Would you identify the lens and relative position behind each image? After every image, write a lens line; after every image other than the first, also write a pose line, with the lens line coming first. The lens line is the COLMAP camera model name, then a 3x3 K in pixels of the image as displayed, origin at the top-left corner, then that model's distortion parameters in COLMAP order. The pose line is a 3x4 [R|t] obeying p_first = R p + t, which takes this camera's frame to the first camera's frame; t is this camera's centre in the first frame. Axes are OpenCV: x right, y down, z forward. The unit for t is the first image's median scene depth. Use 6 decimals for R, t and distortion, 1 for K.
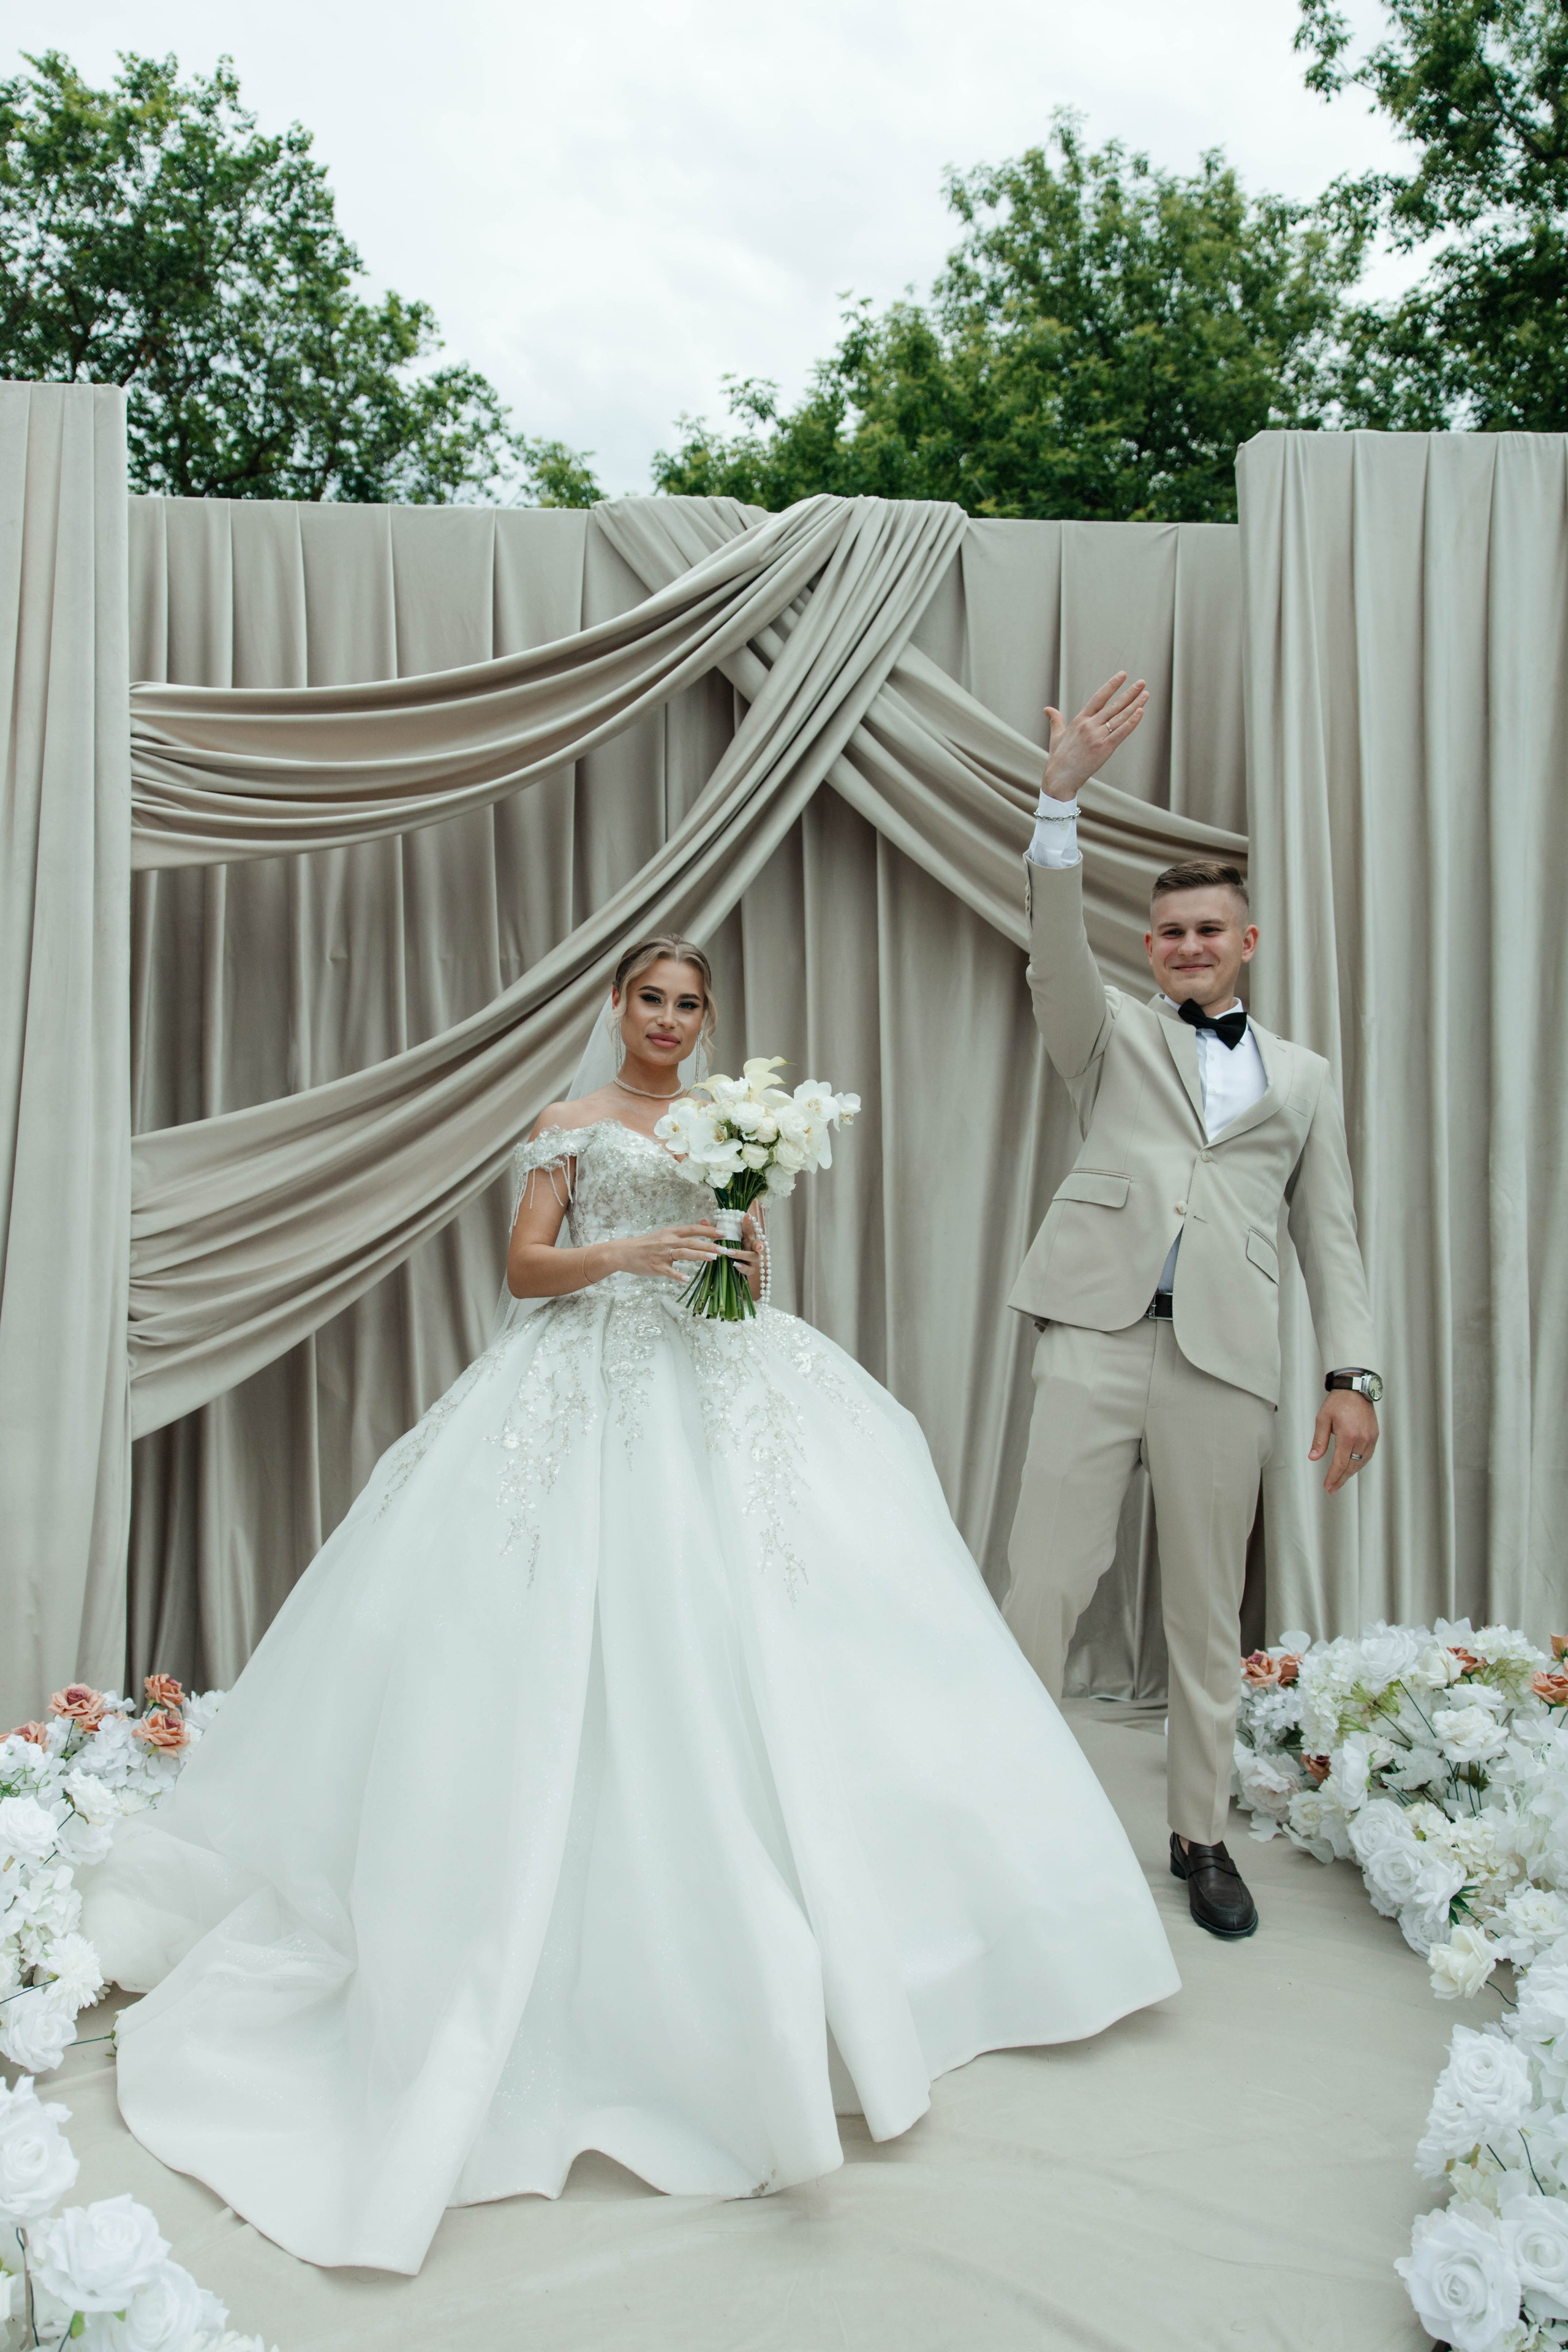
lens RADIAL K [[1595.7, 0, 758.6], [0, 1595.7, 1139.1], [0, 0, 1]] dist [0.009218, -0.003175]
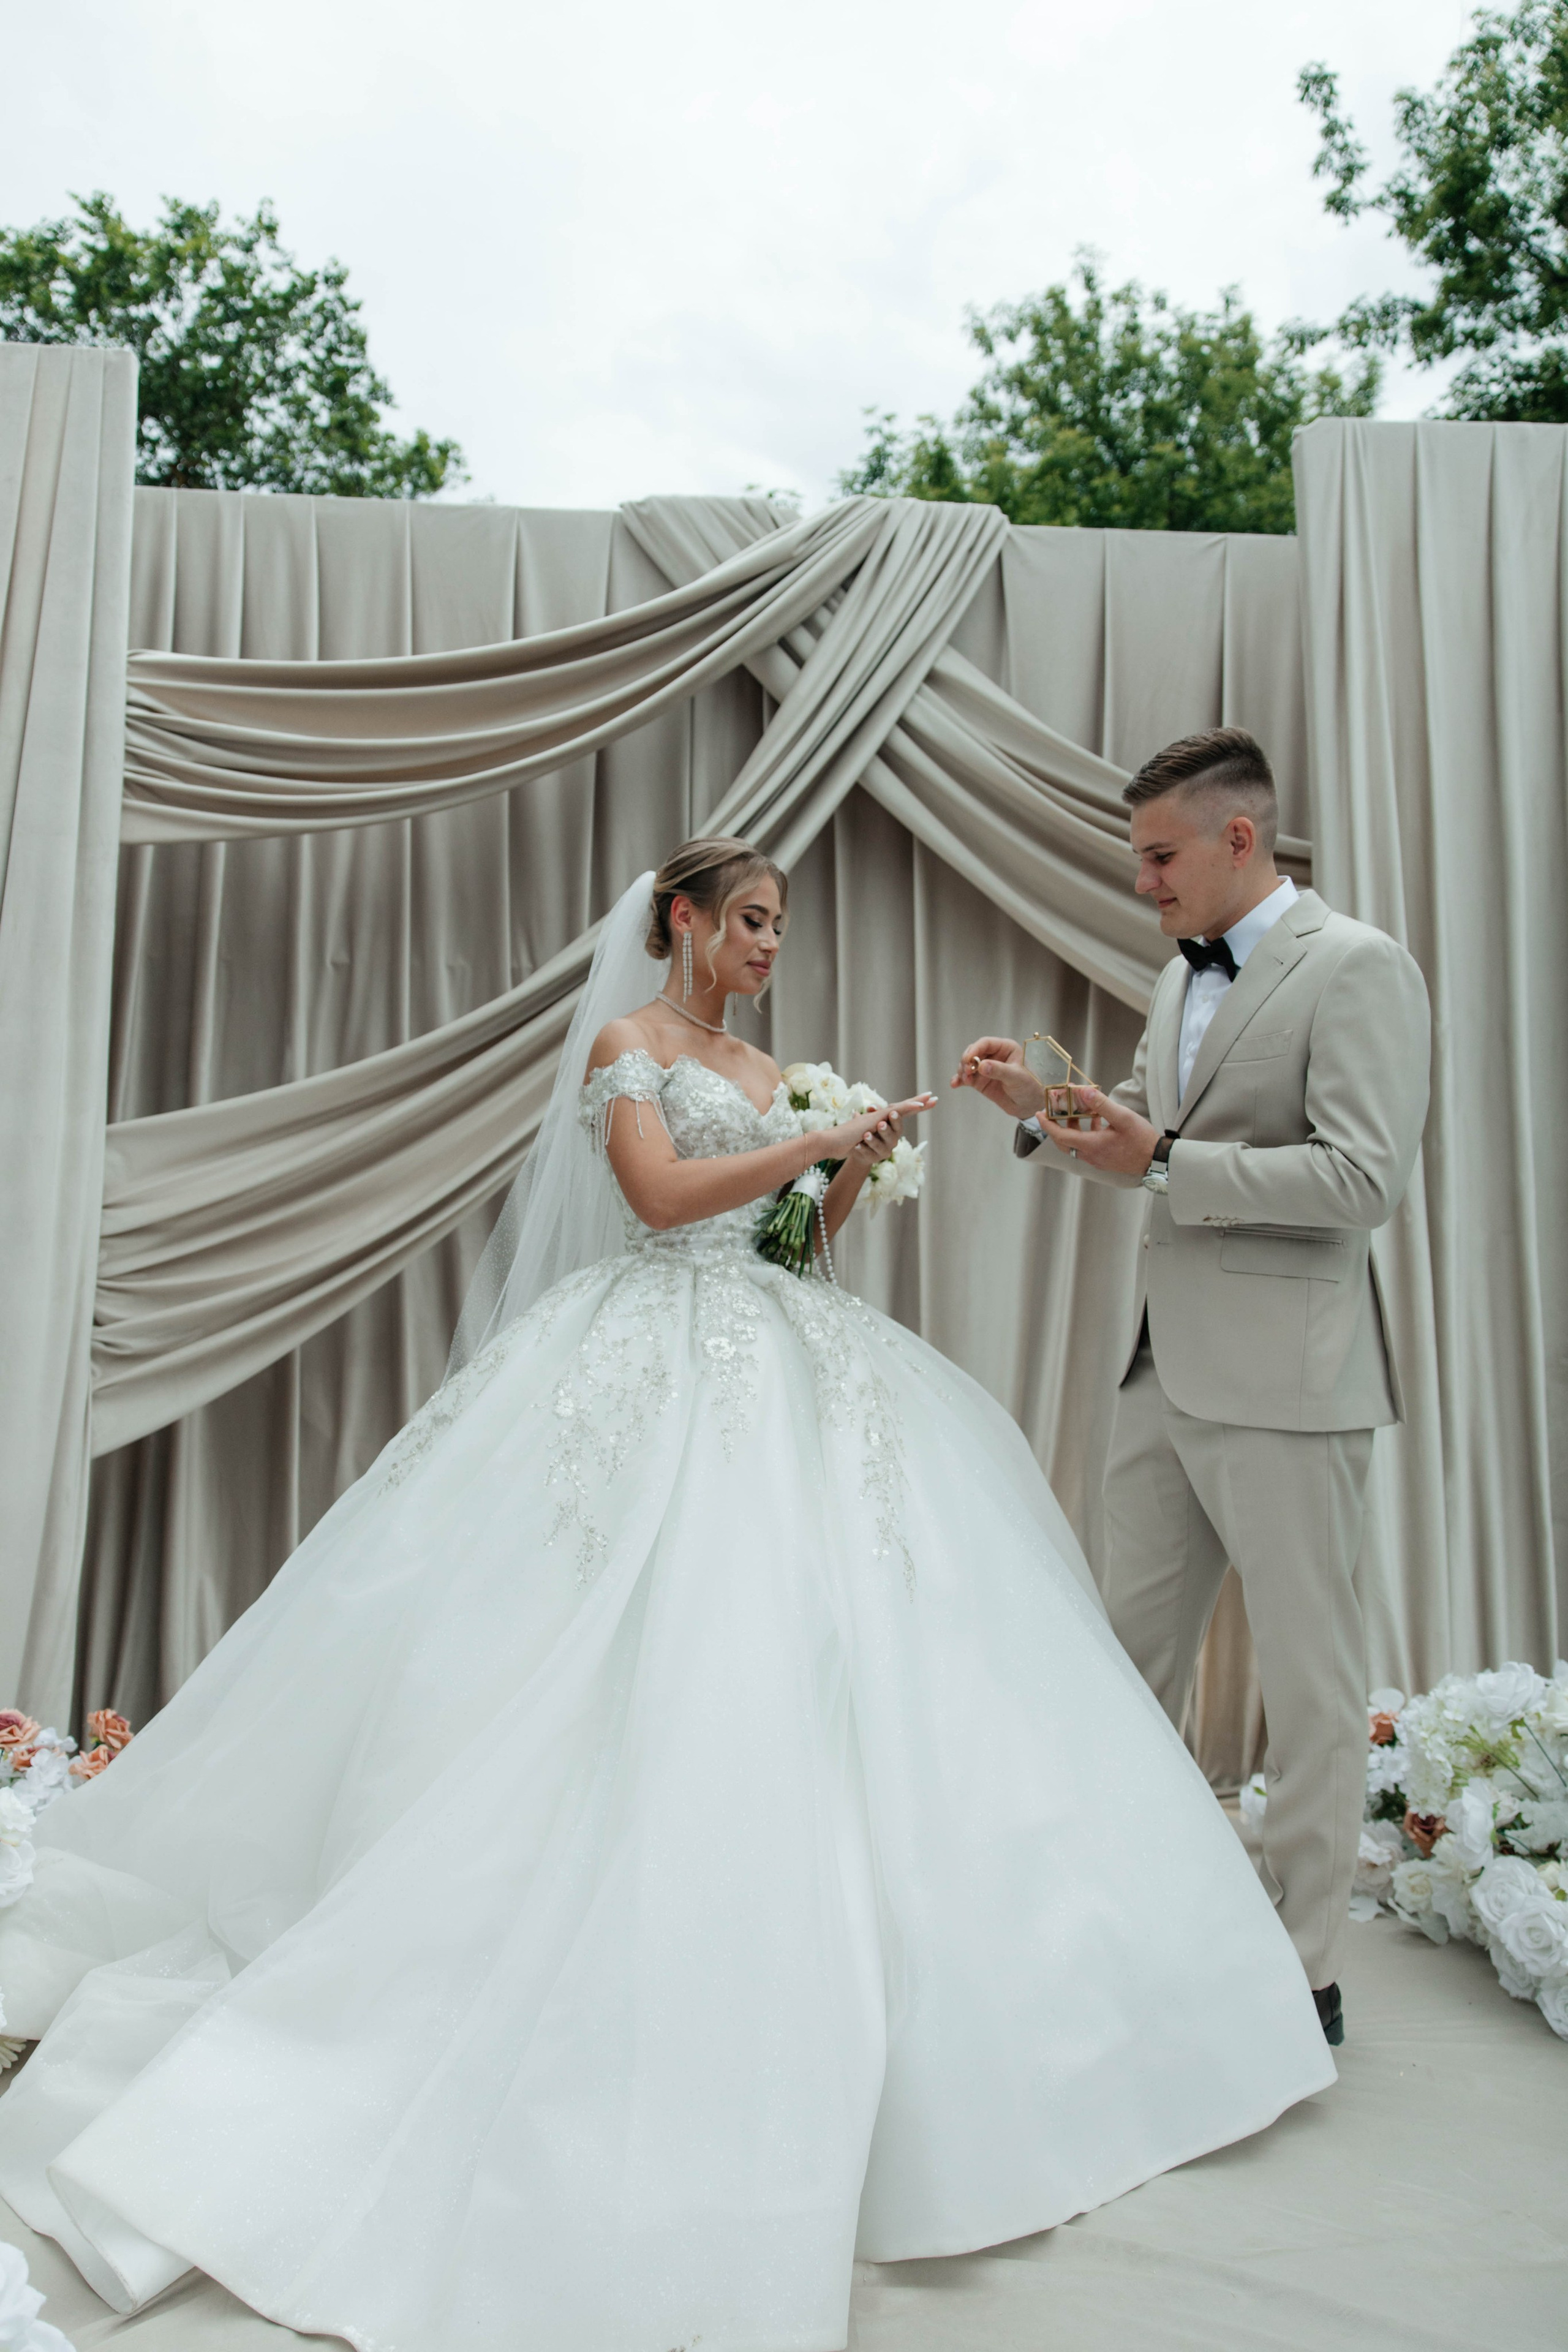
lens RADIAL K [[1595.7, 0, 752.3], [0, 1595.7, 1173.0], [0, 0, 1]] dist [0.009218, -0.003175]
pose [[0.999884, 0.012071, -0.009311, -0.010021], [-0.012730, 0.997153, -0.074329, 0.076819], [0.008387, 0.074439, 0.997190, 0.072828]]
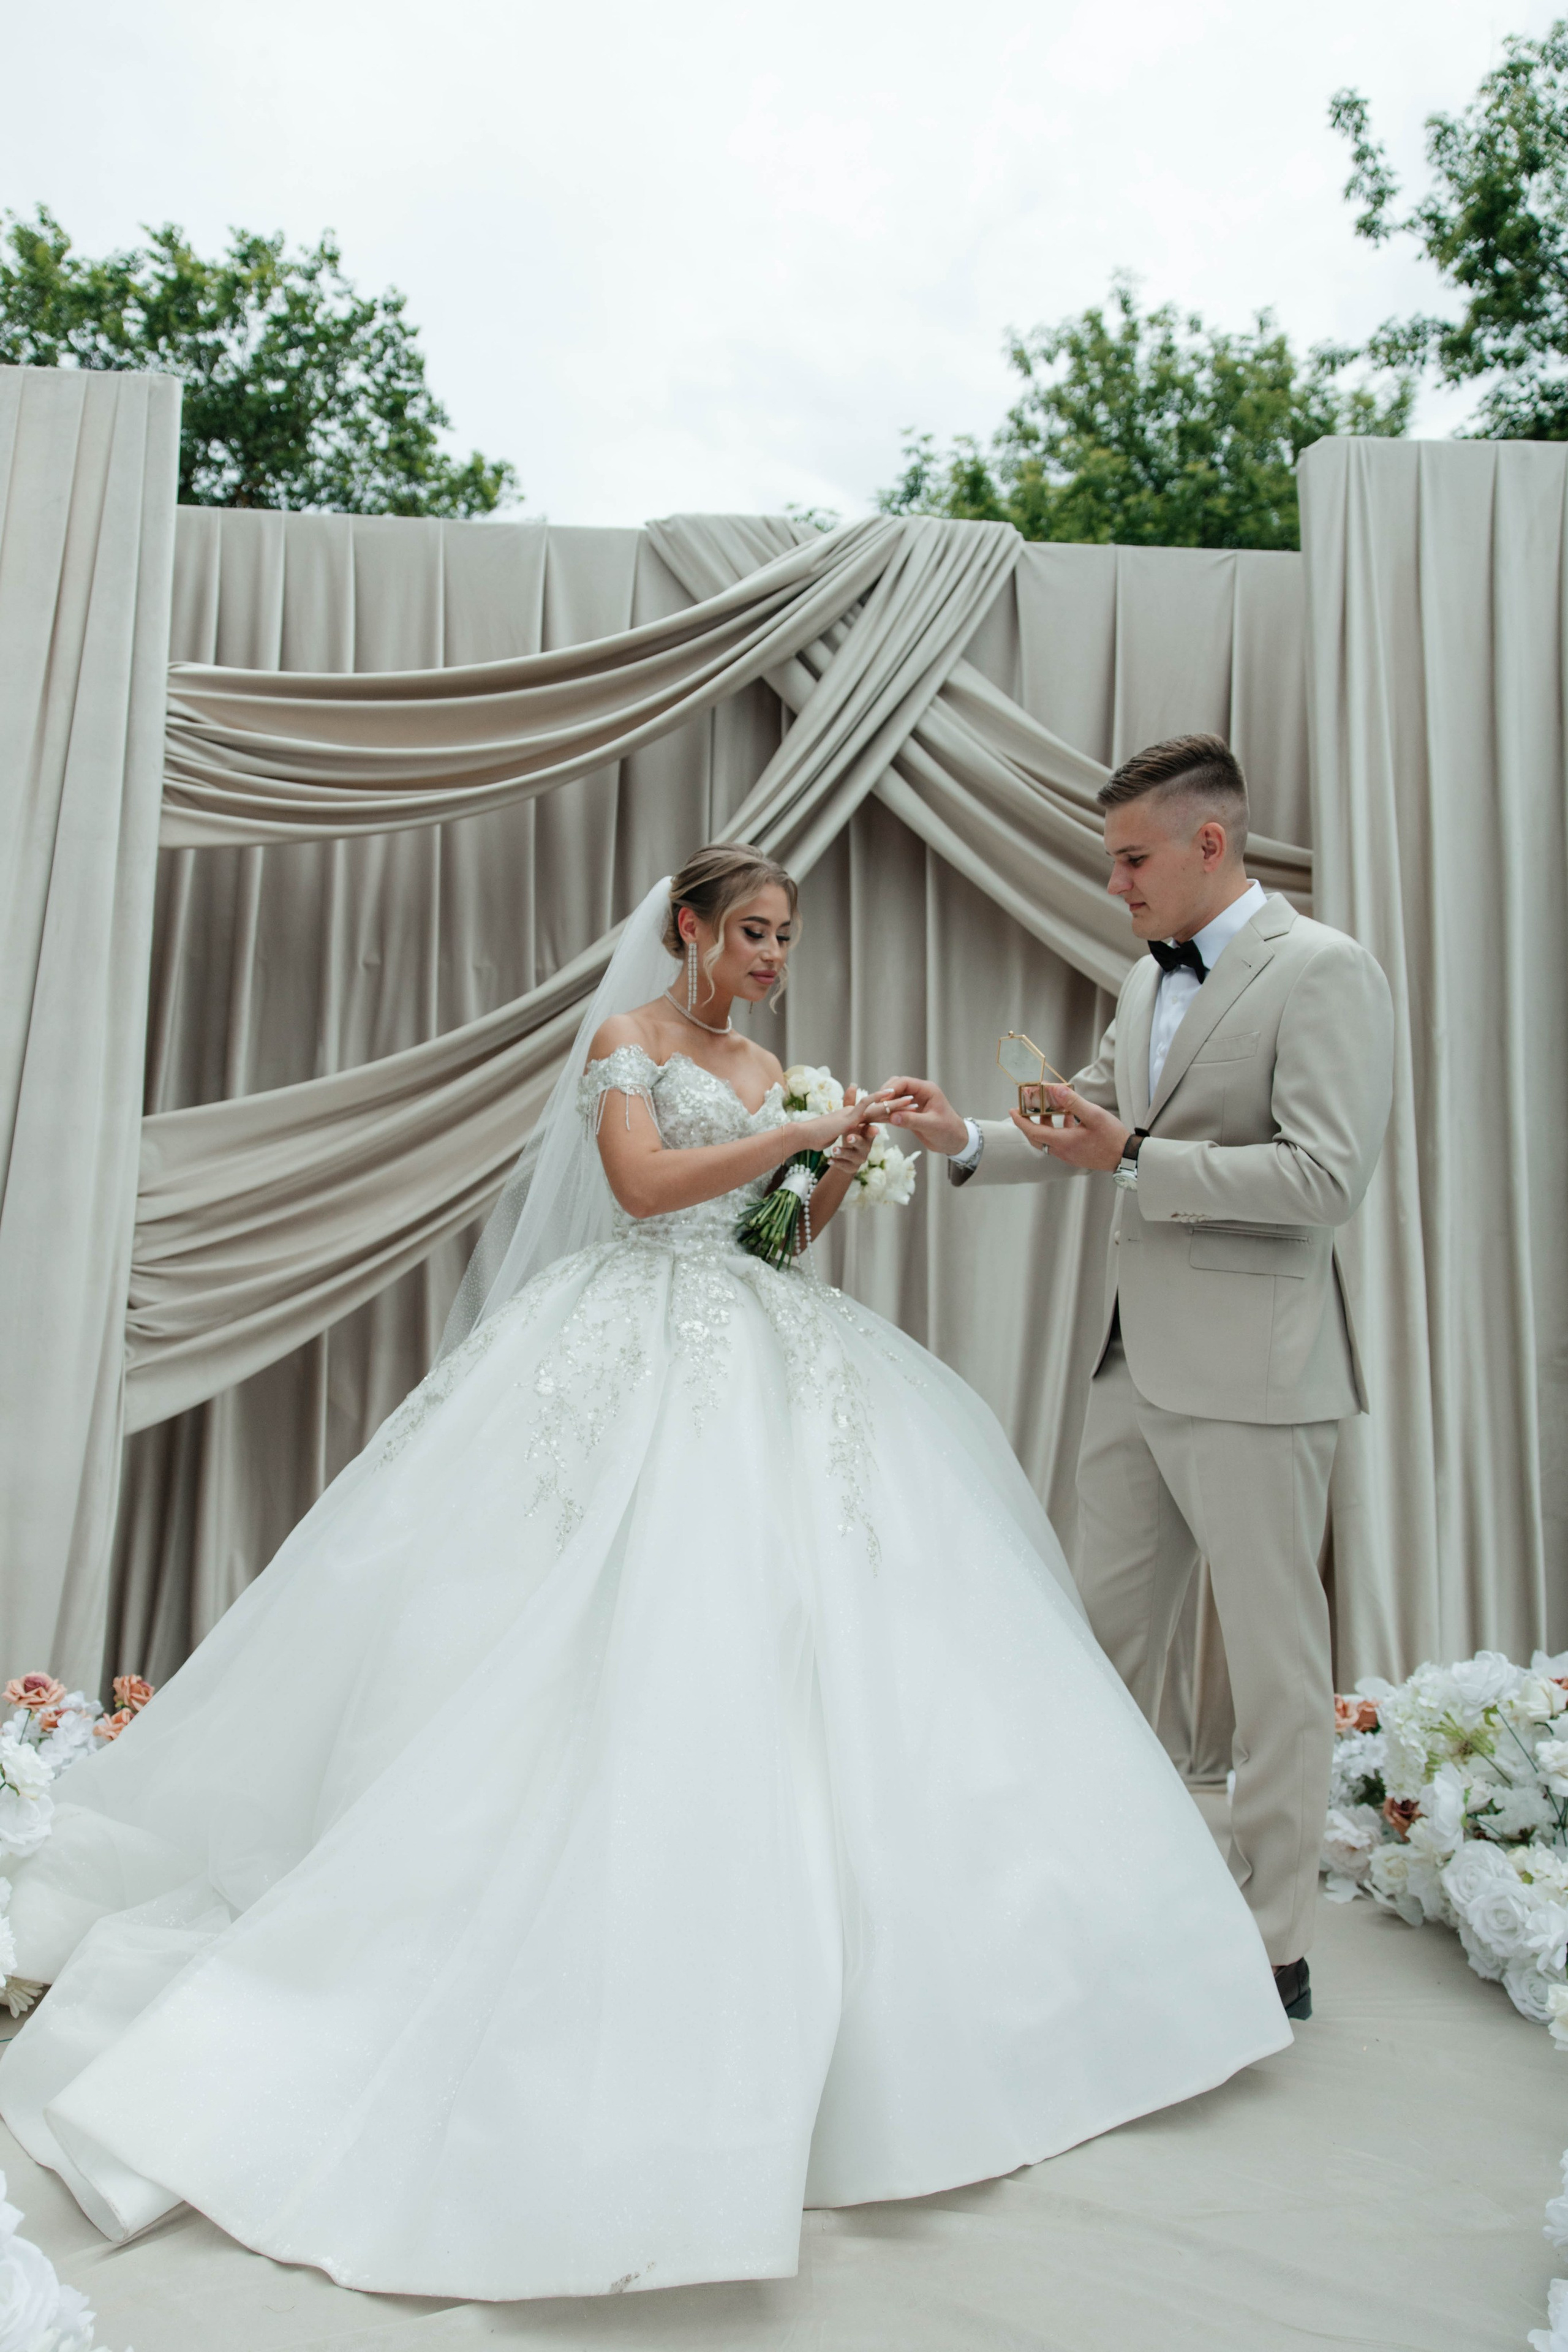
lens RADIAL K [[1558.1, 0, 757.2], [0, 1558.1, 1169.2], [0, 0, 1]] dist [0.007203, -0.000663]
pose [[0.999155, 0.021188, -0.035215, 0.009308], [-0.023859, 0.996727, -0.077240, 0.080176], [0.033463, 0.078014, 0.996390, 0.066354]]
